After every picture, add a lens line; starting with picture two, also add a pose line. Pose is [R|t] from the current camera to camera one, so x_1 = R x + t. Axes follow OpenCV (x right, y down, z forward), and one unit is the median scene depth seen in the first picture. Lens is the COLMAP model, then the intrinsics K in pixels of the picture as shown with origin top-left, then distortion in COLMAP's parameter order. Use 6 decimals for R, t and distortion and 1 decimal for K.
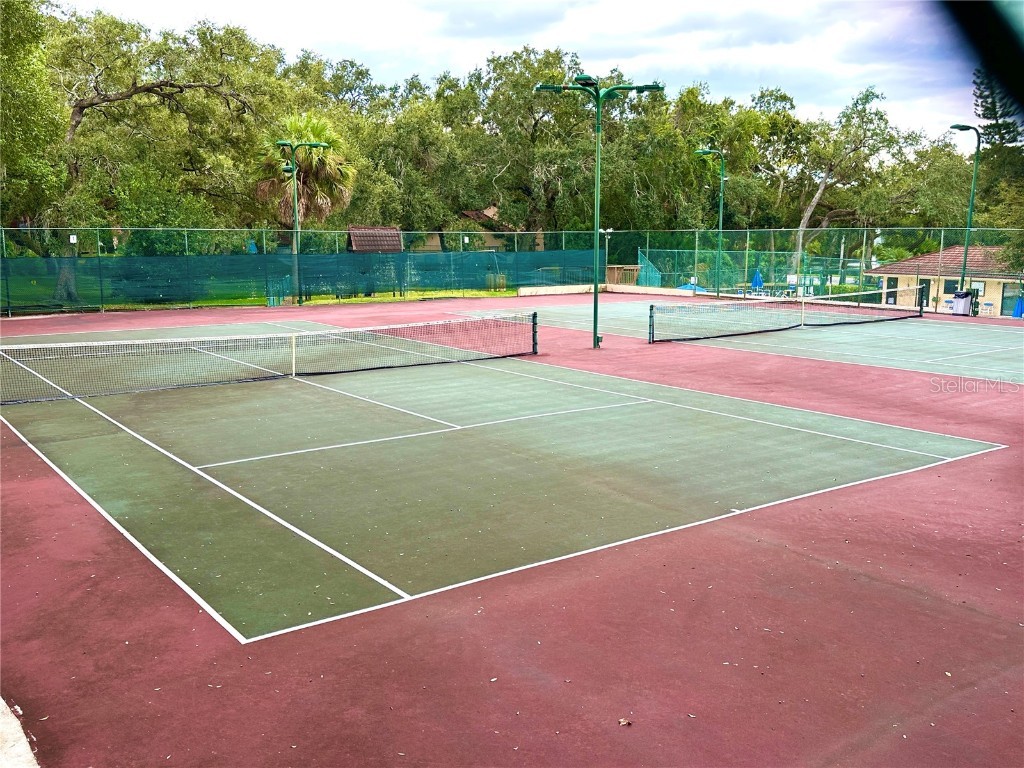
lens RADIAL K [[936.9, 0, 511.0], [0, 936.9, 387.1], [0, 0, 1]] dist [0.024090, 0.000000]
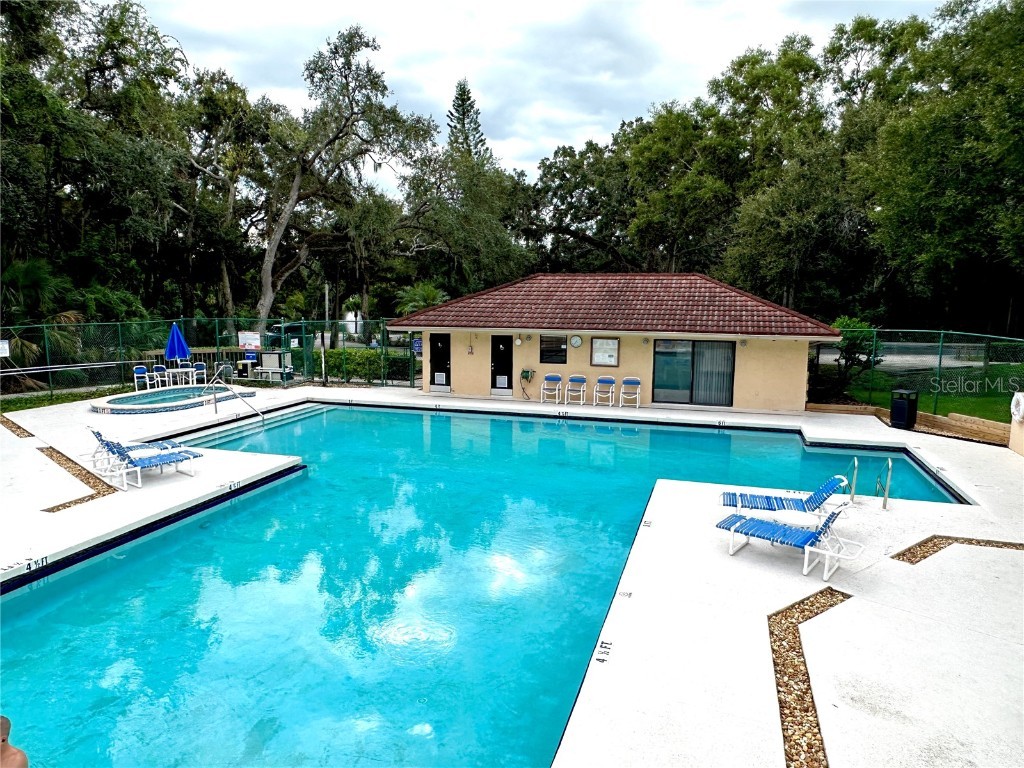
lens RADIAL K [[670.9, 0, 514.2], [0, 670.9, 387.3], [0, 0, 1]] dist [0.005156, 0.000998]
pose [[0.819791, -0.072175, 0.568097, 0.206988], [0.091244, 0.995815, -0.005155, -0.074031], [-0.565347, 0.056062, 0.822946, 0.612833]]
